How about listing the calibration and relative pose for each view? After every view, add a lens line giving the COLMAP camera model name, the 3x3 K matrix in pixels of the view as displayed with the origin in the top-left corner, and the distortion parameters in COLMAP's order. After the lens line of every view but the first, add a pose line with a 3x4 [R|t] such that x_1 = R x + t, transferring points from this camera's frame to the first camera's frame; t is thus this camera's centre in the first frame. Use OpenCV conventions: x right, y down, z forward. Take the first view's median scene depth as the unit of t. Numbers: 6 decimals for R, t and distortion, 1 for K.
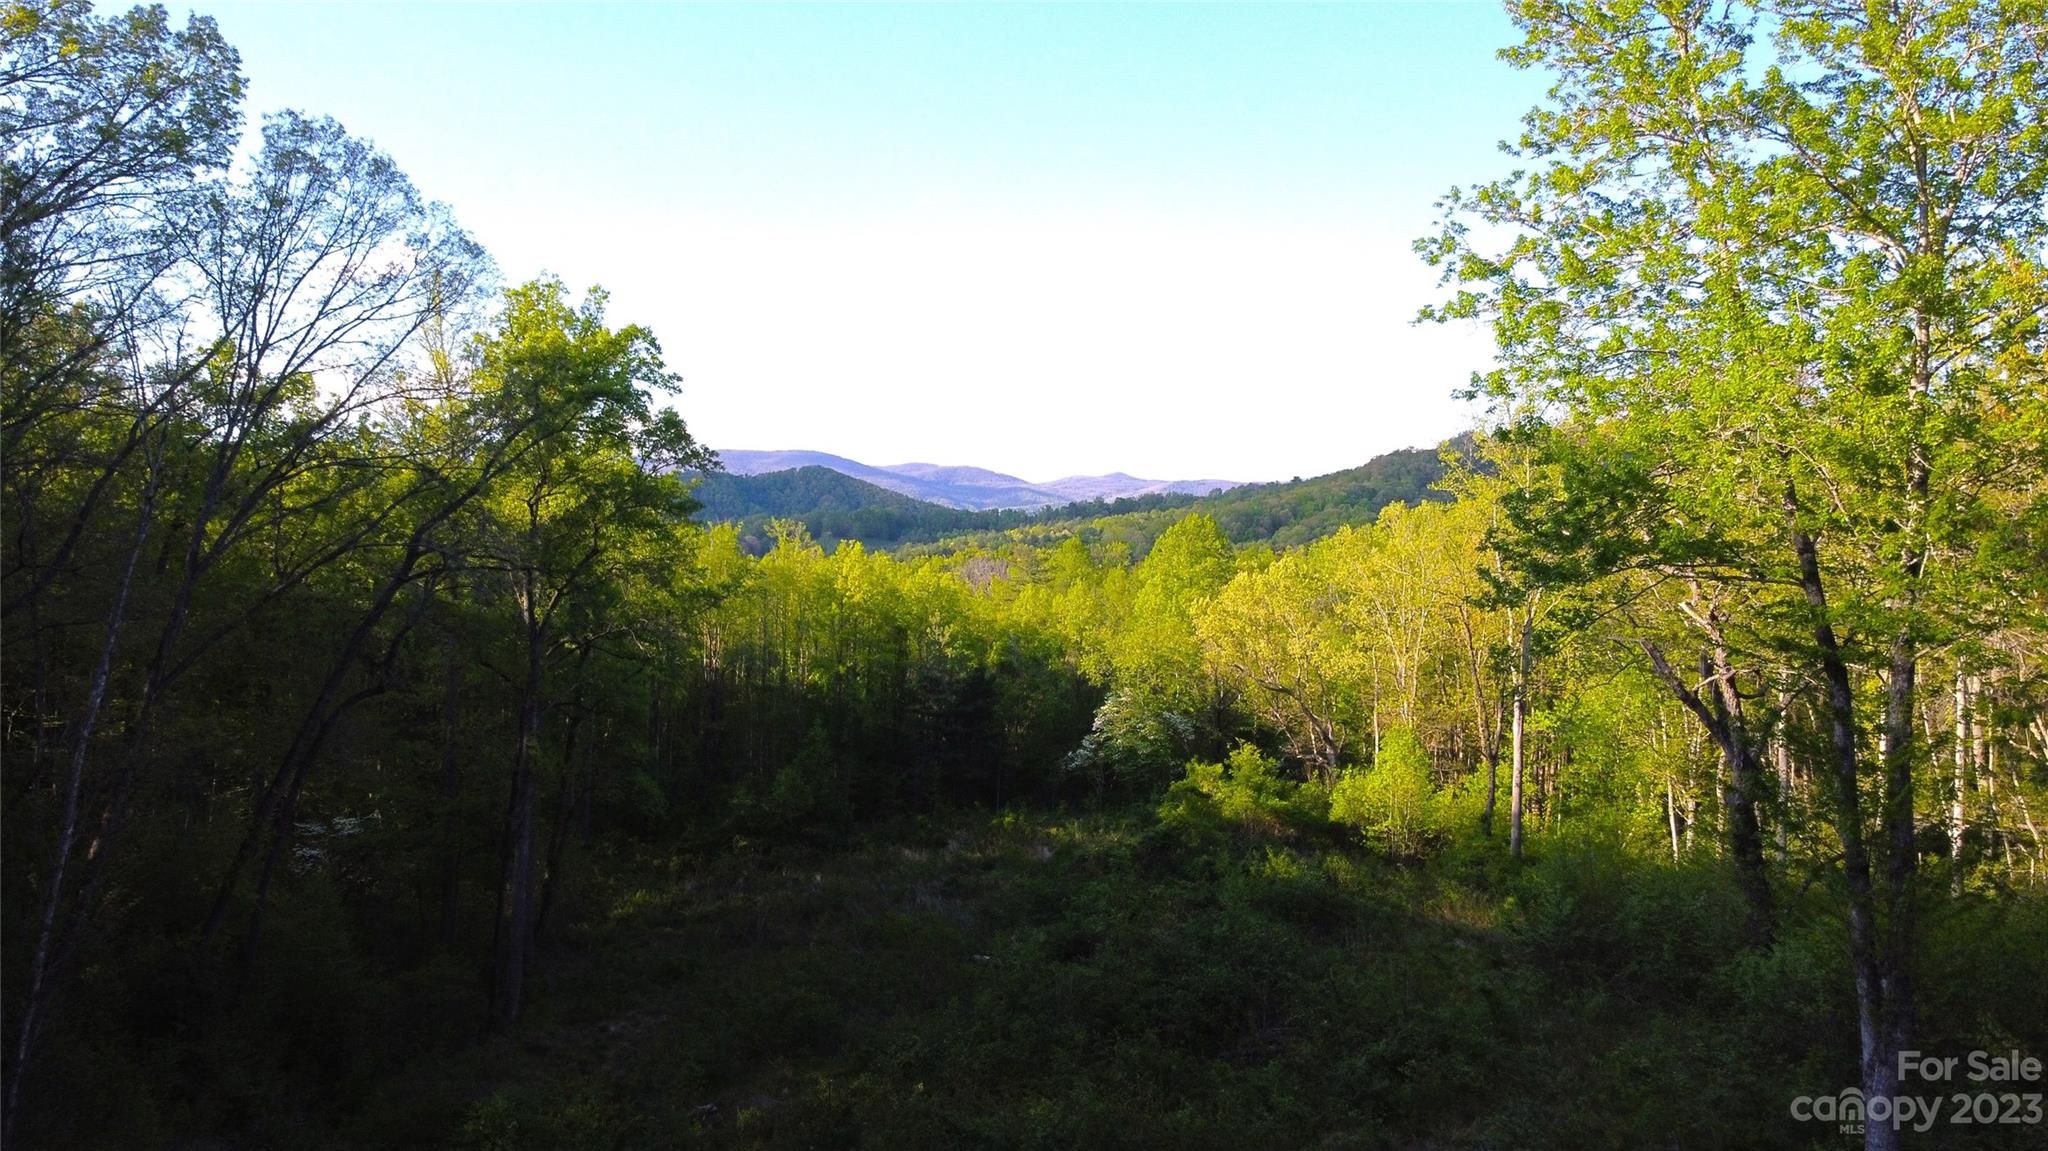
lens RADIAL K [[1491.4, 0, 1018.6], [0, 1491.4, 575.1], [0, 0, 1]] dist [-0.010715, -0.013196]
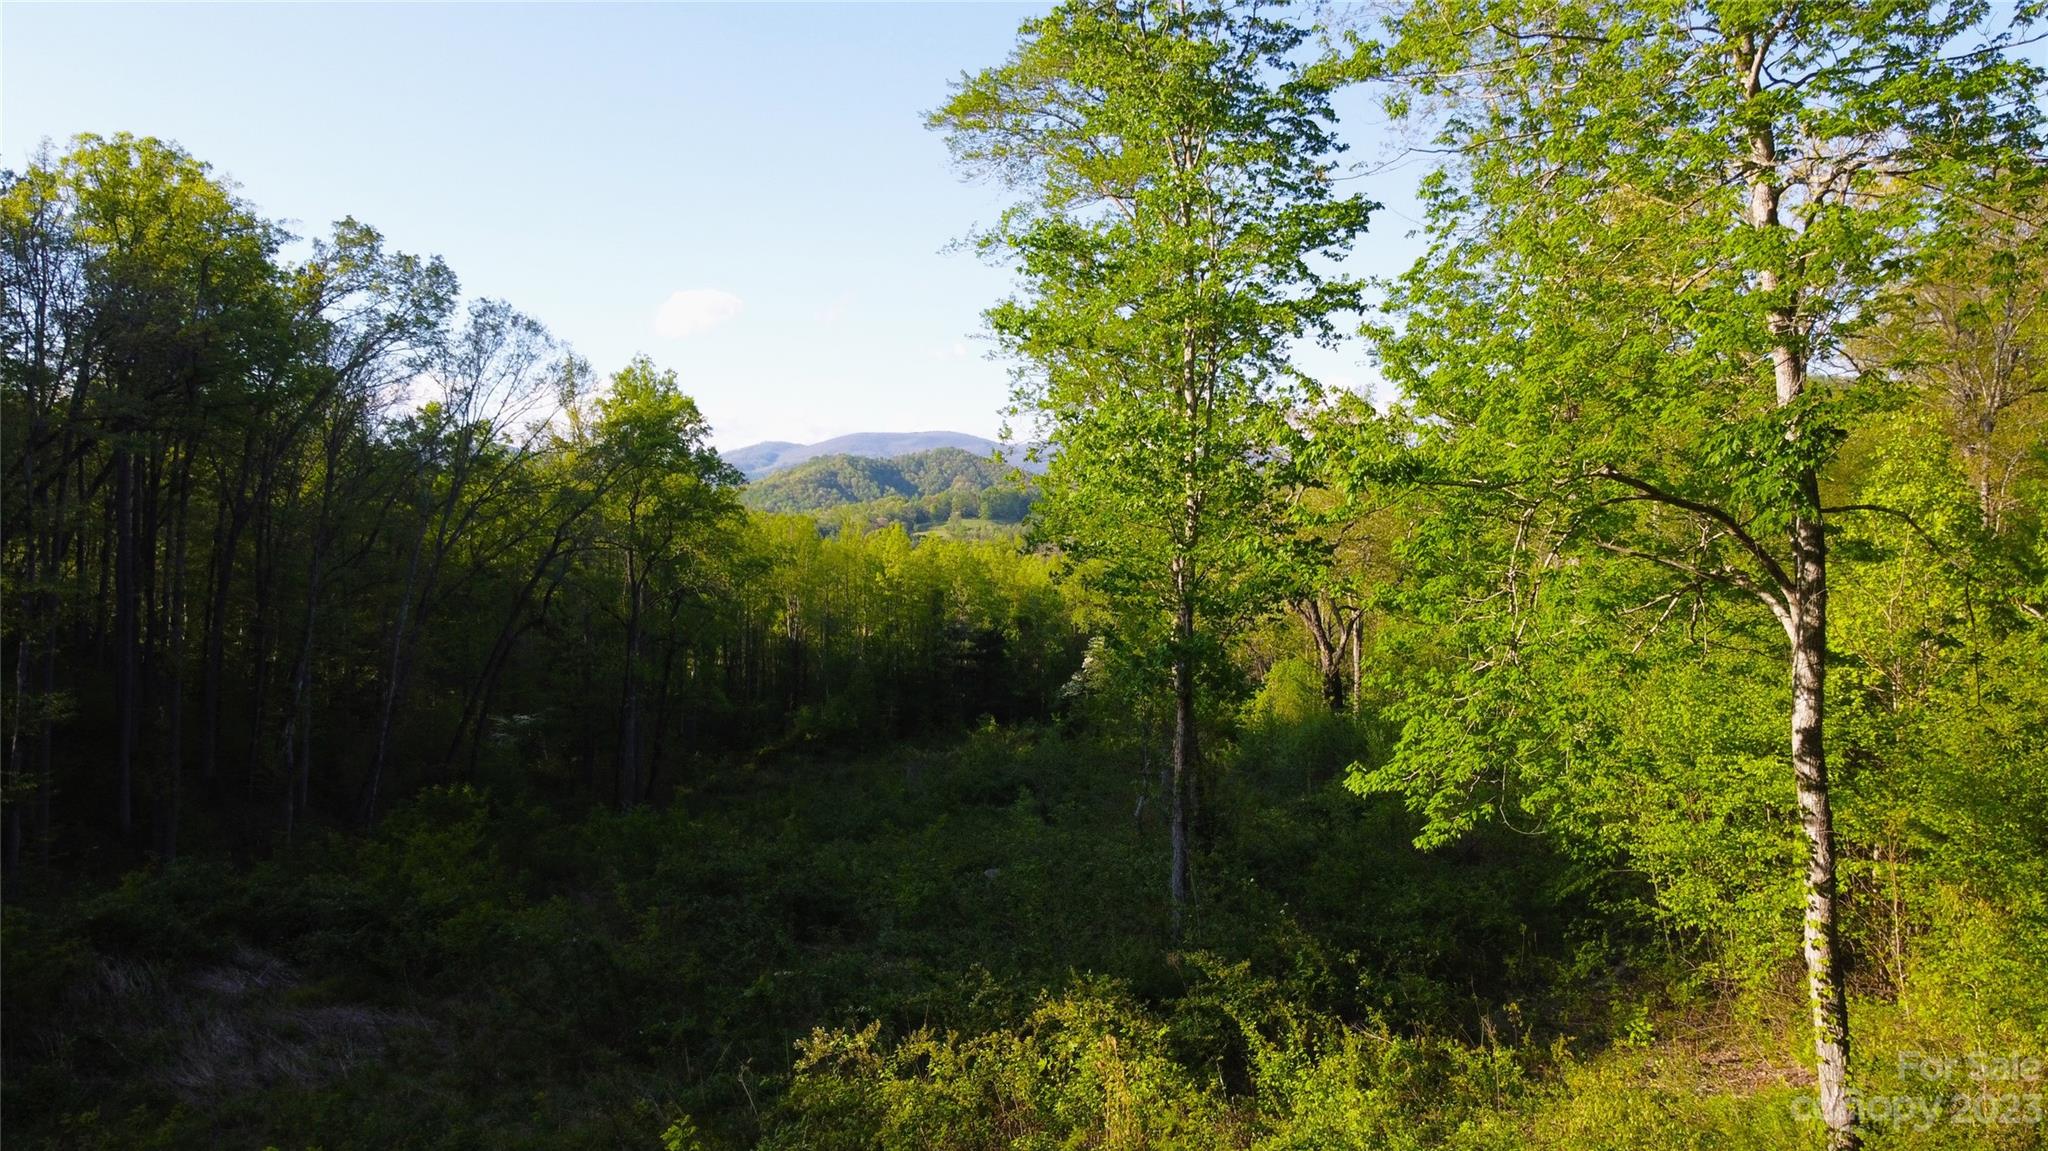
lens RADIAL K [[1491.4, 0, 1027.6], [0, 1491.4, 573.6], [0, 0, 1]] dist [-0.010715, -0.013196]
pose [[0.995469, -0.017650, -0.093435, 0.237394], [0.019068, 0.999716, 0.014308, 0.006805], [0.093156, -0.016025, 0.995523, -0.532121]]
